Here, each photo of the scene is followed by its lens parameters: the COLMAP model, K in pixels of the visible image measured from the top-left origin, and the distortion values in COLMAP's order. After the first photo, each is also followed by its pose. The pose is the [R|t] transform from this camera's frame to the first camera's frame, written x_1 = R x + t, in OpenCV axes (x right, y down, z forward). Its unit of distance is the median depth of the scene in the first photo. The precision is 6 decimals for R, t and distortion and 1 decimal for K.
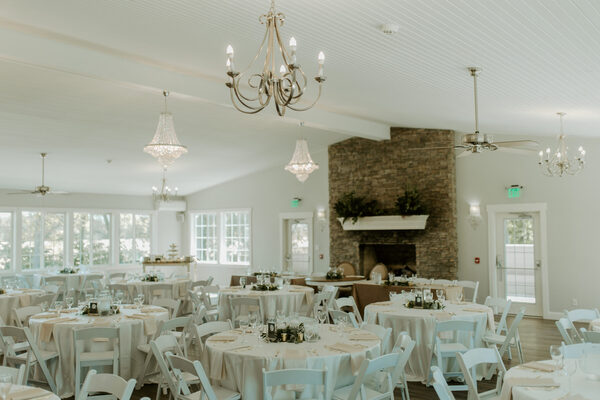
lens RADIAL K [[647.8, 0, 300.0], [0, 647.8, 200.0], [0, 0, 1]] dist [0.002058, 0.001029]
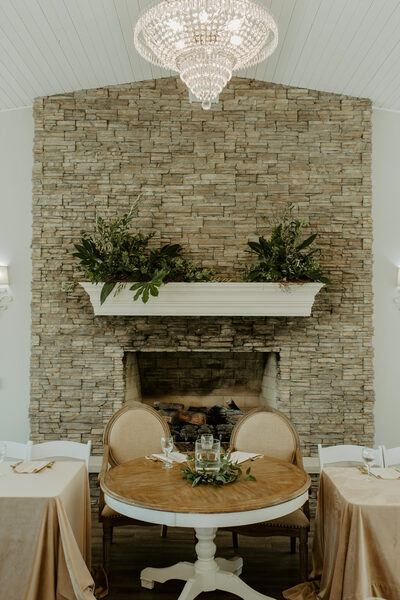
lens RADIAL K [[647.8, 0, 200.0], [0, 647.8, 300.0], [0, 0, 1]] dist [0.002058, 0.001029]
pose [[0.751491, 0.041210, 0.658455, -0.143620], [-0.043618, 0.998967, -0.012740, 0.040784], [-0.658300, -0.019147, 0.752512, 0.691777]]
